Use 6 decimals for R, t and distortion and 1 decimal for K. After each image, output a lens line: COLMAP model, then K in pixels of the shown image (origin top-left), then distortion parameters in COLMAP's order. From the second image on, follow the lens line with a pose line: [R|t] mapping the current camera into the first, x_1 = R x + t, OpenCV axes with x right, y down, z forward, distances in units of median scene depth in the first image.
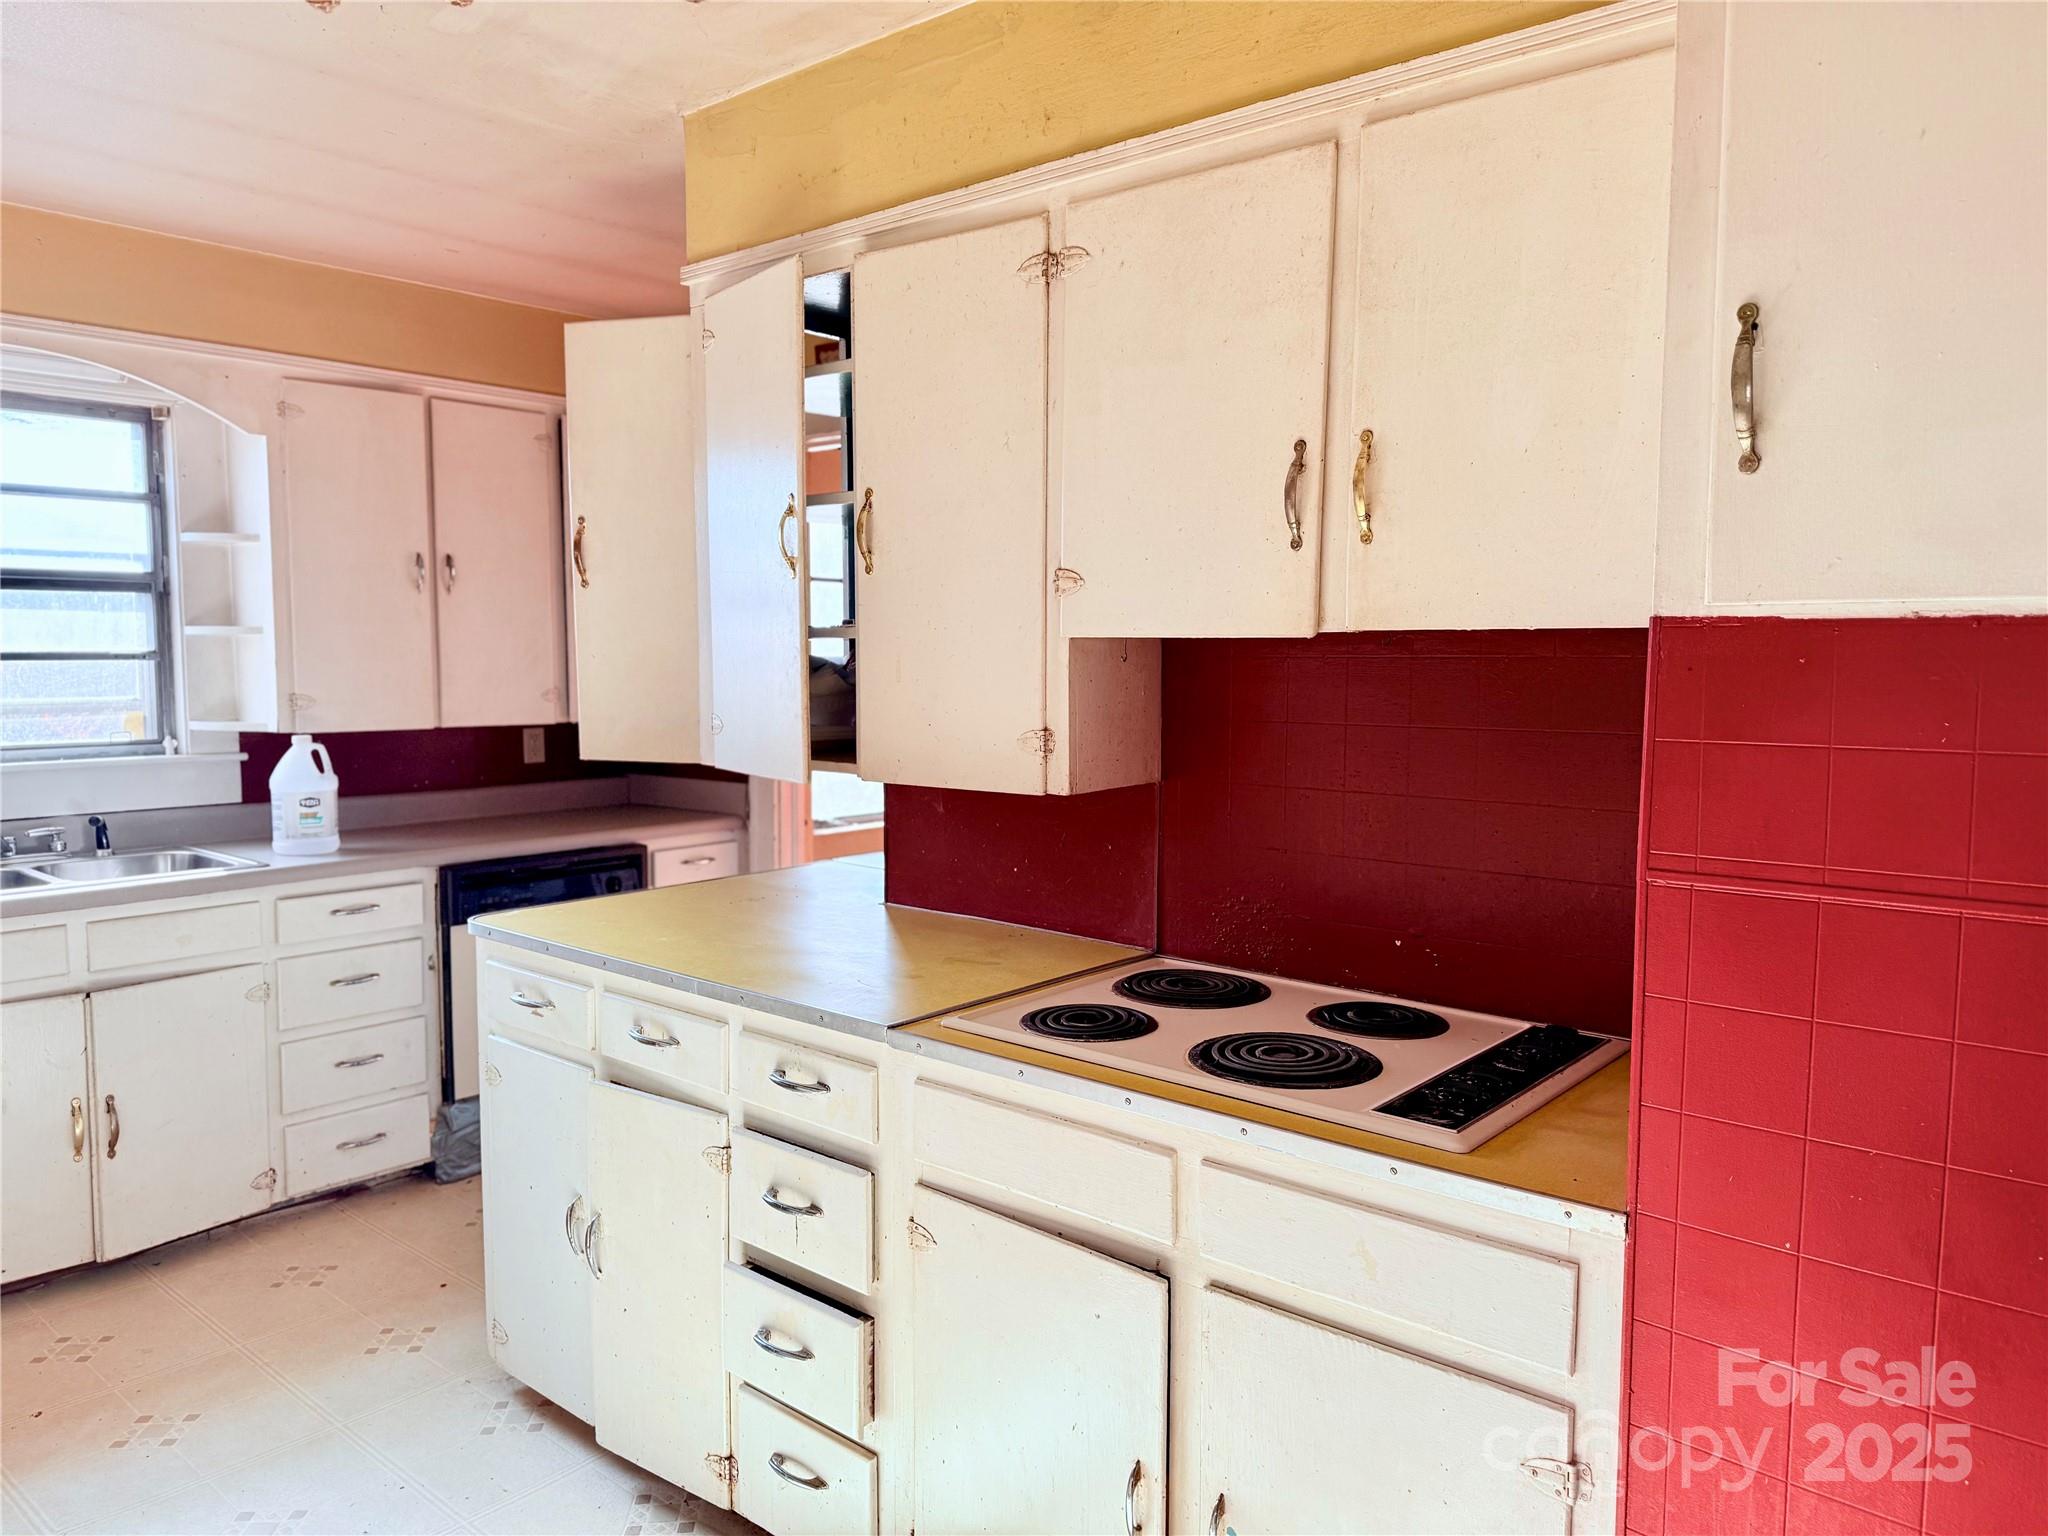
lens RADIAL K [[1445.9, 0, 1025.0], [0, 1445.9, 769.2], [0, 0, 1]] dist [-0.001238, -0.004373]
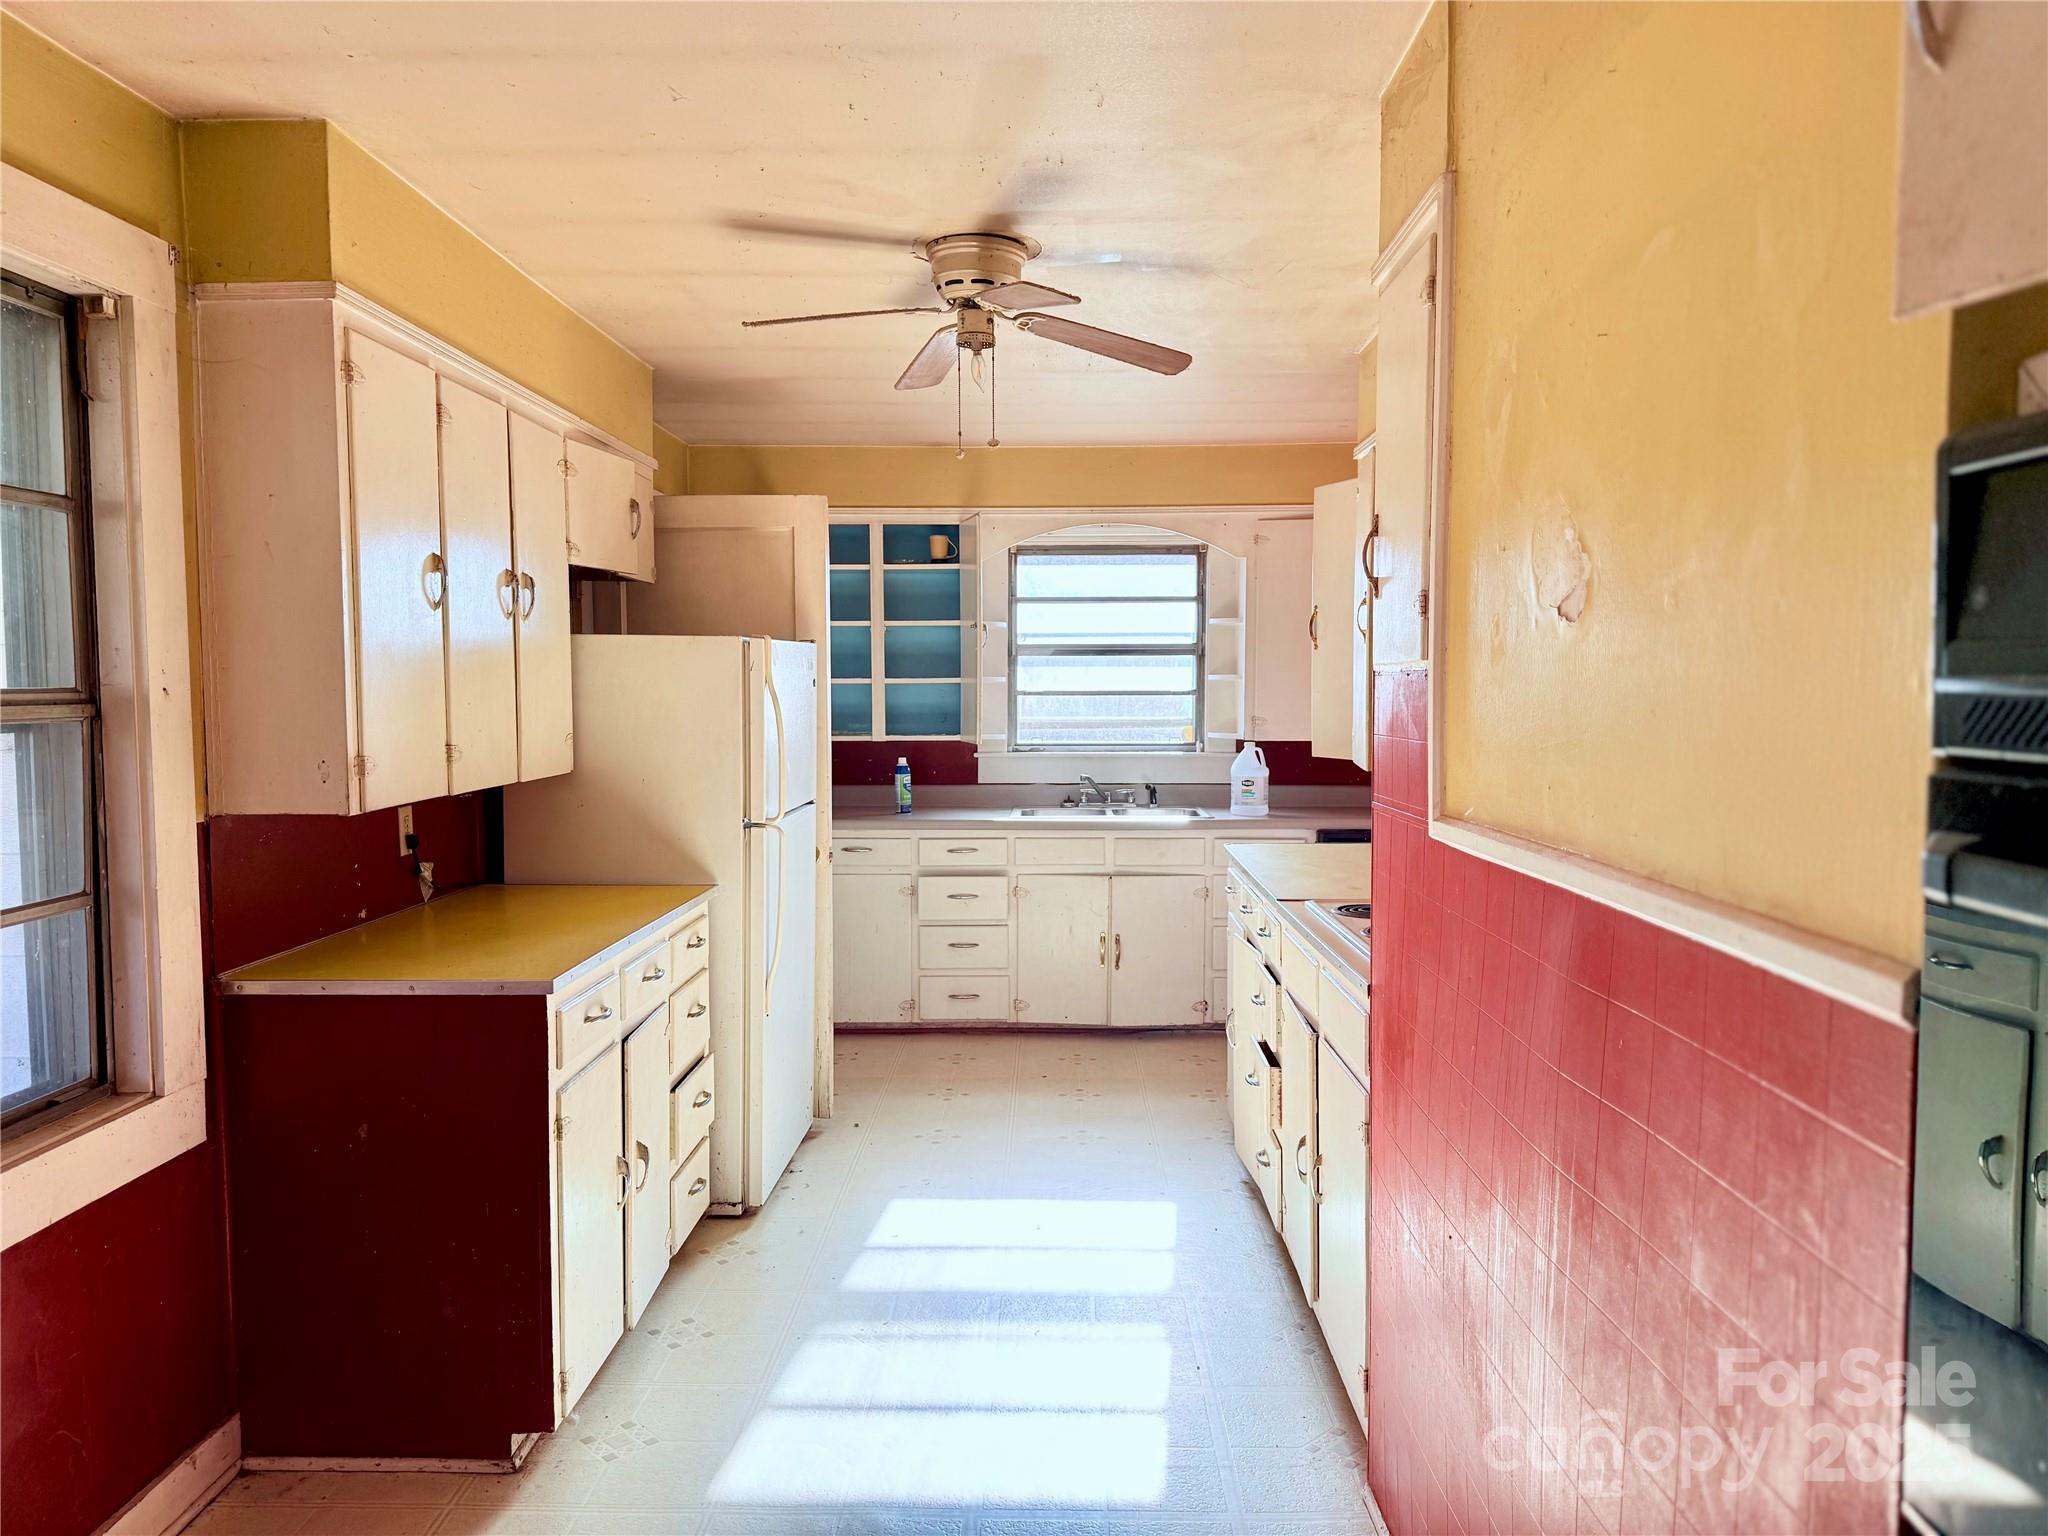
lens RADIAL K [[1445.9, 0, 1020.9], [0, 1445.9, 771.4], [0, 0, 1]] dist [-0.001238, -0.004373]
pose [[0.619632, 0.040847, -0.783829, 0.597210], [-0.059909, 0.998193, 0.004659, 0.016969], [0.782603, 0.044071, 0.620960, -0.196216]]
